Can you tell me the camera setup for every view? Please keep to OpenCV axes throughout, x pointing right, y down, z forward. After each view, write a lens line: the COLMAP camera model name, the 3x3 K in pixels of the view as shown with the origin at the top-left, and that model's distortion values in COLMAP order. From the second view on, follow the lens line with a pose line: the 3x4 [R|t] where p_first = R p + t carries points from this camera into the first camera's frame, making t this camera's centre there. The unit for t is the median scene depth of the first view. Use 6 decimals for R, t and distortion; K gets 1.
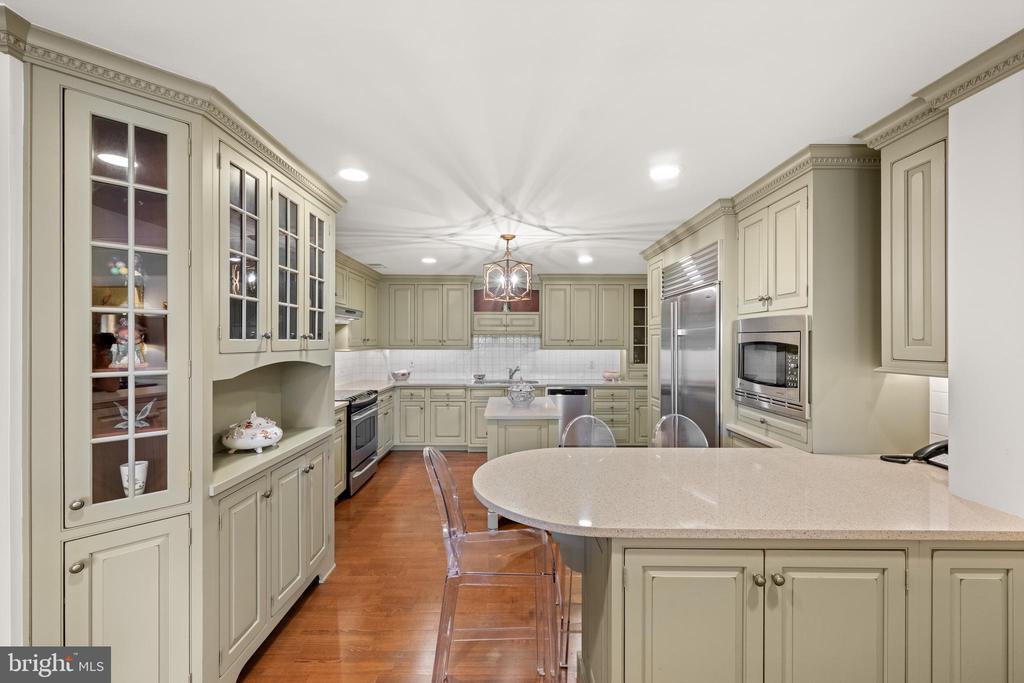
lens RADIAL K [[406.3, 0, 505.8], [0, 406.3, 336.7], [0, 0, 1]] dist [-0.001673, -0.000060]
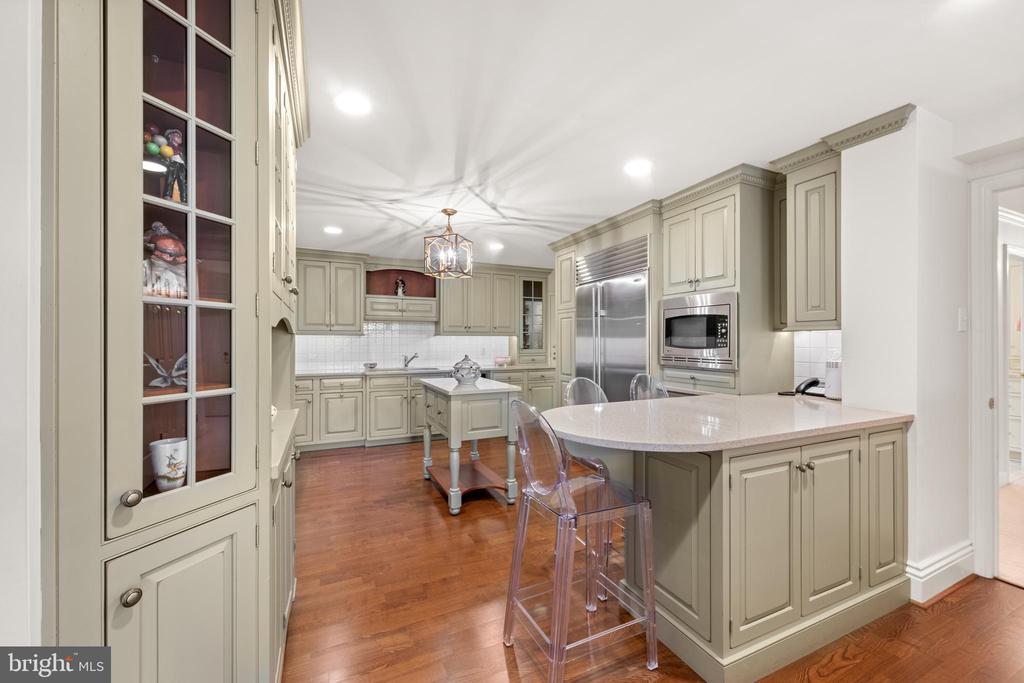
lens RADIAL K [[406.3, 0, 504.9], [0, 406.3, 336.5], [0, 0, 1]] dist [-0.001673, -0.000060]
pose [[0.907797, 0.004582, 0.419384, -0.429654], [-0.003130, 0.999986, -0.004150, 0.087108], [-0.419398, 0.002455, 0.907799, 0.095682]]
